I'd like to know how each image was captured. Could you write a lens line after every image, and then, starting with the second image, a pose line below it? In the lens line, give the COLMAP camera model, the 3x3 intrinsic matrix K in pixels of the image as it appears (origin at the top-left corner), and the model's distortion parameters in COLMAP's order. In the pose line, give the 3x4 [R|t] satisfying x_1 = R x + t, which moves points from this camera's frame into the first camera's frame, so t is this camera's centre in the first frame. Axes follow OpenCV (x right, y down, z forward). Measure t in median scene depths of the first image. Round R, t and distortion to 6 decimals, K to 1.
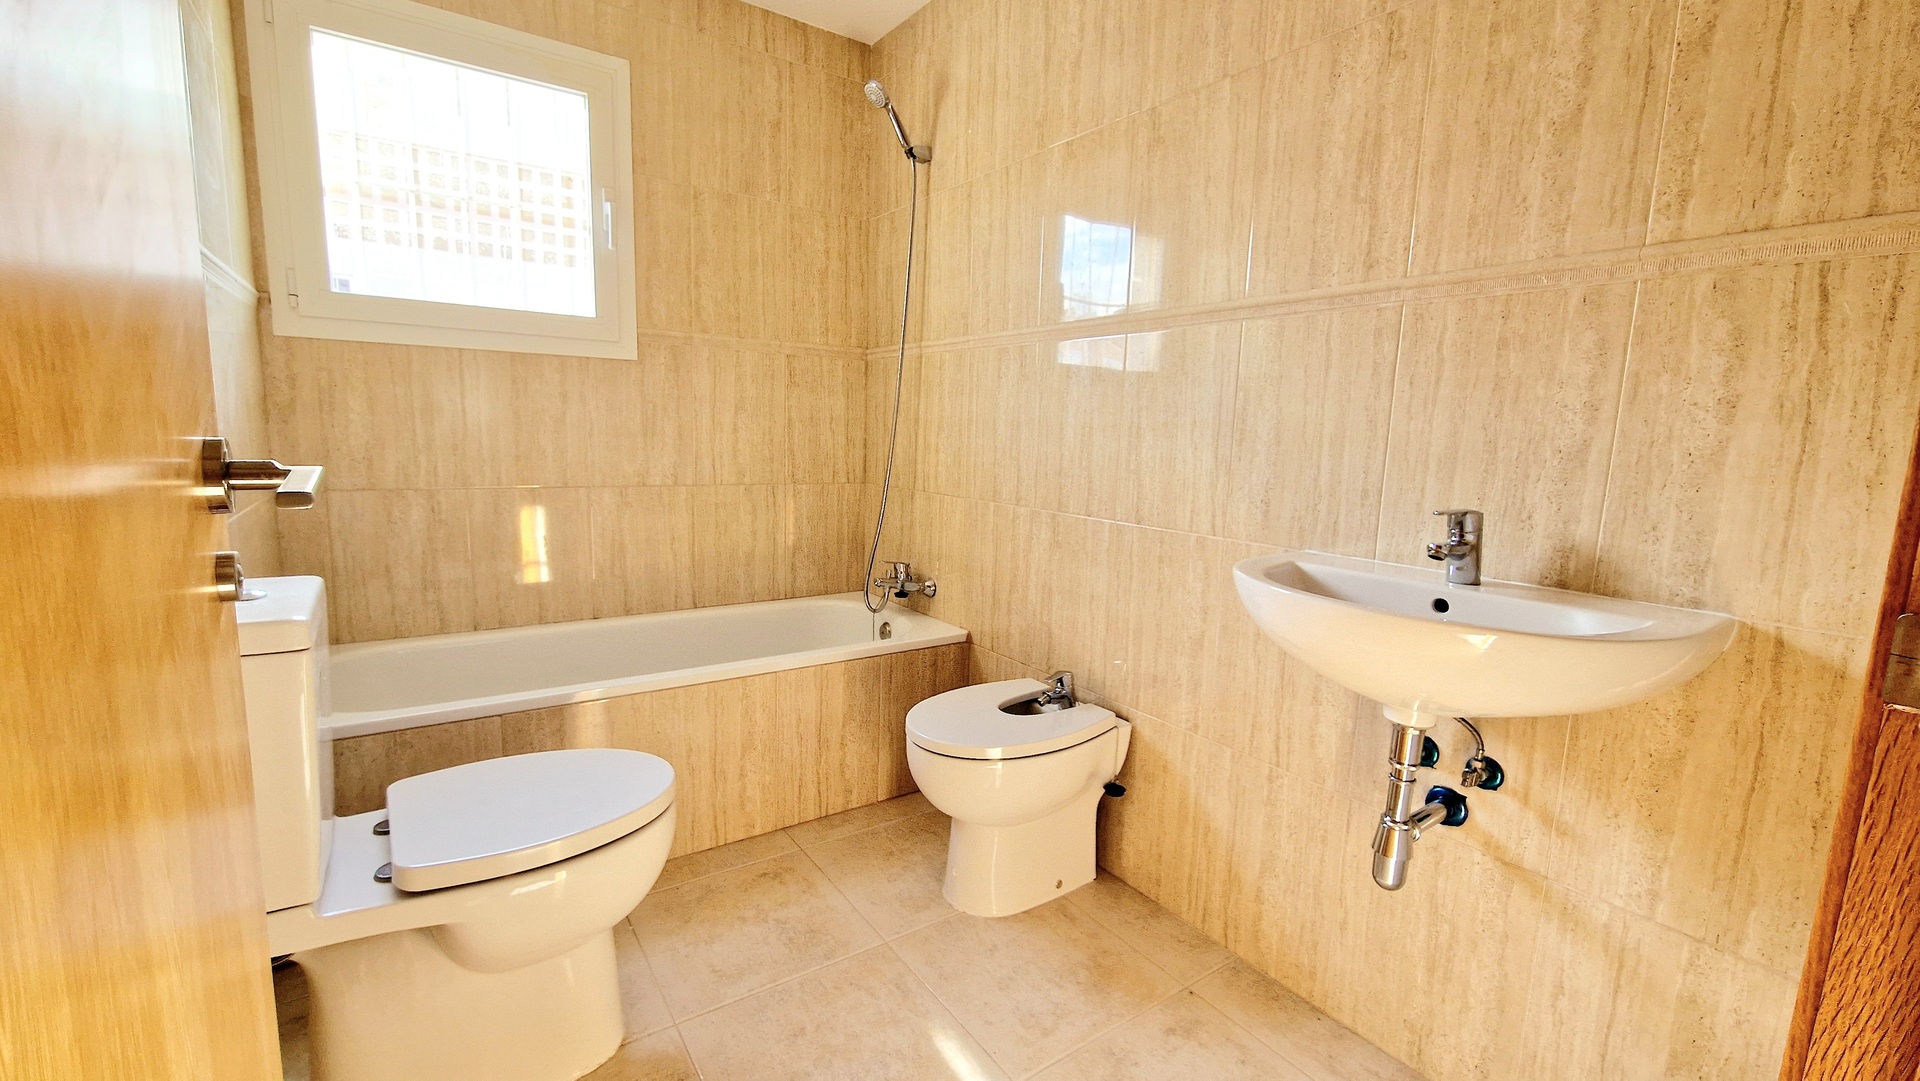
lens RADIAL K [[787.1, 0, 954.9], [0, 787.1, 540.2], [0, 0, 1]] dist [-0.001215, -0.001308]
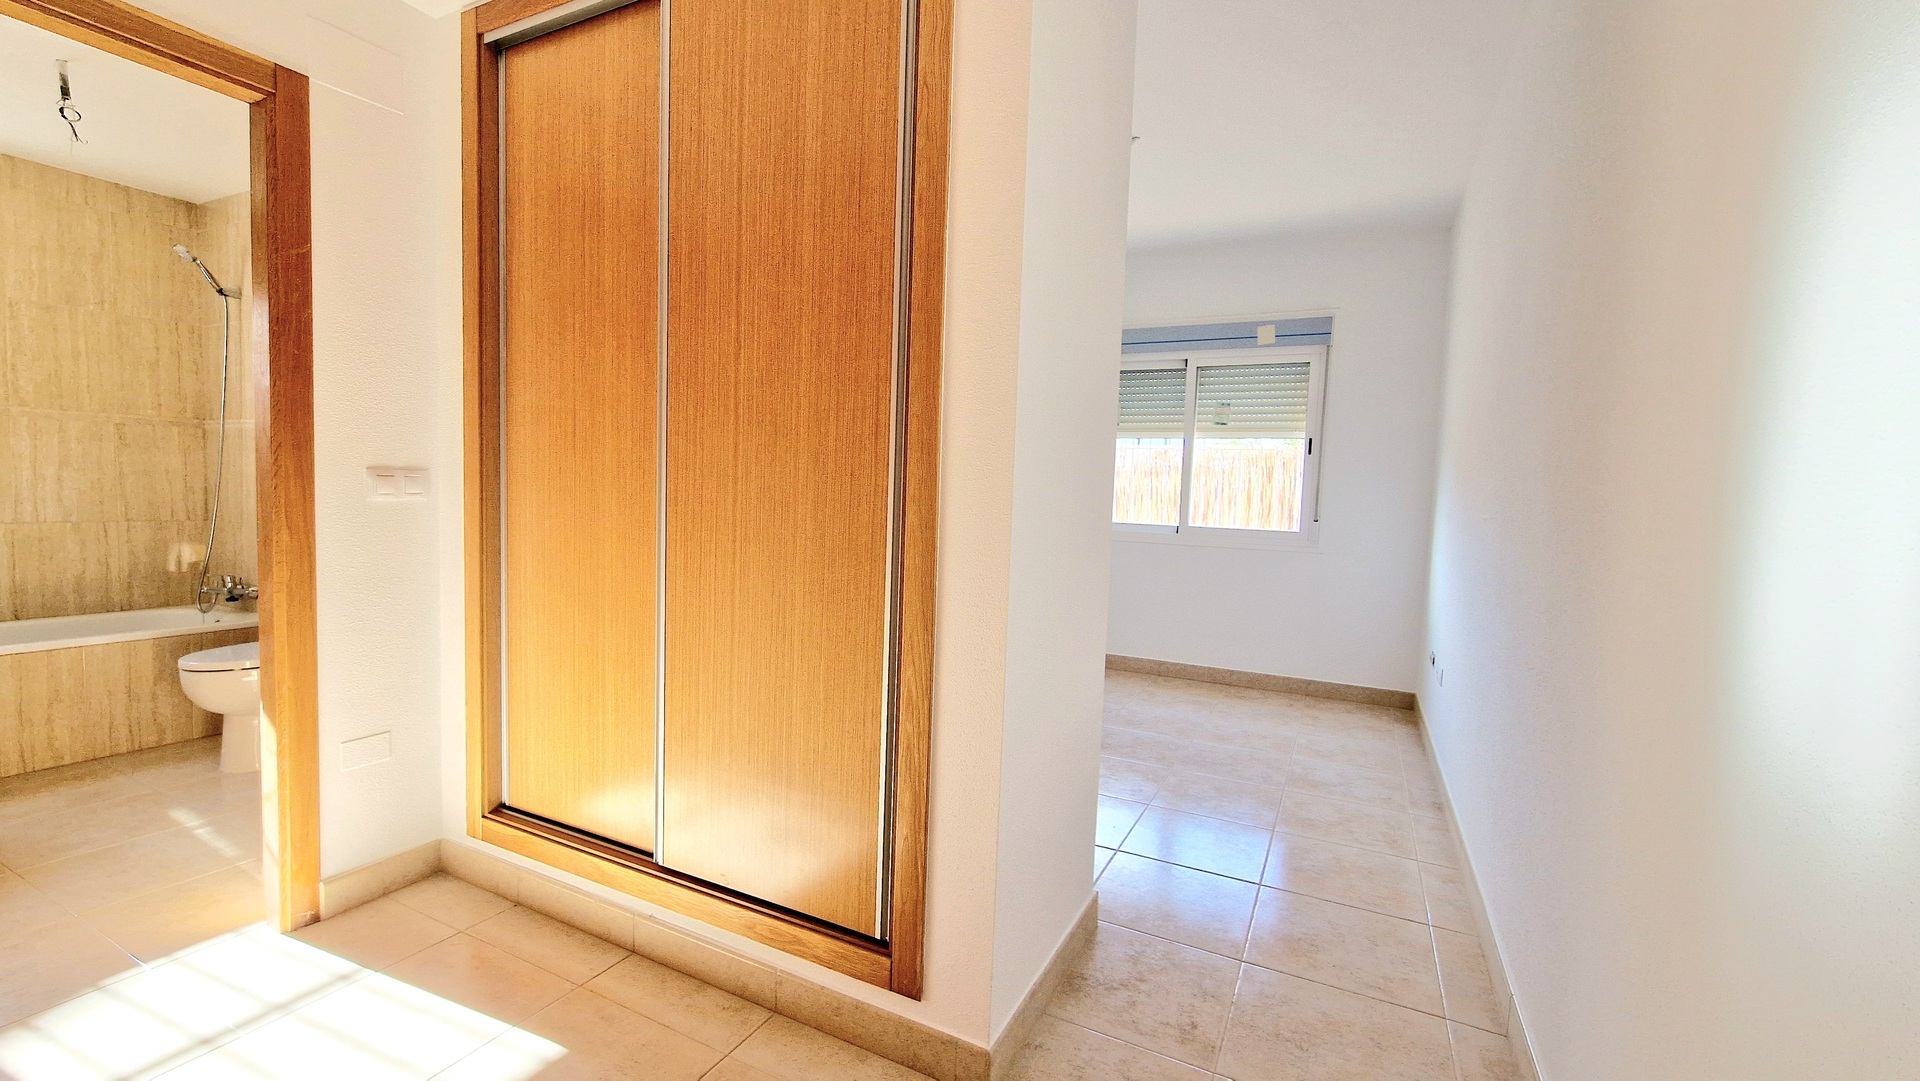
lens RADIAL K [[787.1, 0, 954.9], [0, 787.1, 540.2], [0, 0, 1]] dist [-0.001215, -0.001308]
pose [[0.879557, -0.031902, 0.474722, 0.408238], [0.058976, 0.997365, -0.042245, 0.102030], [-0.472124, 0.065154, 0.879121, -0.839877]]
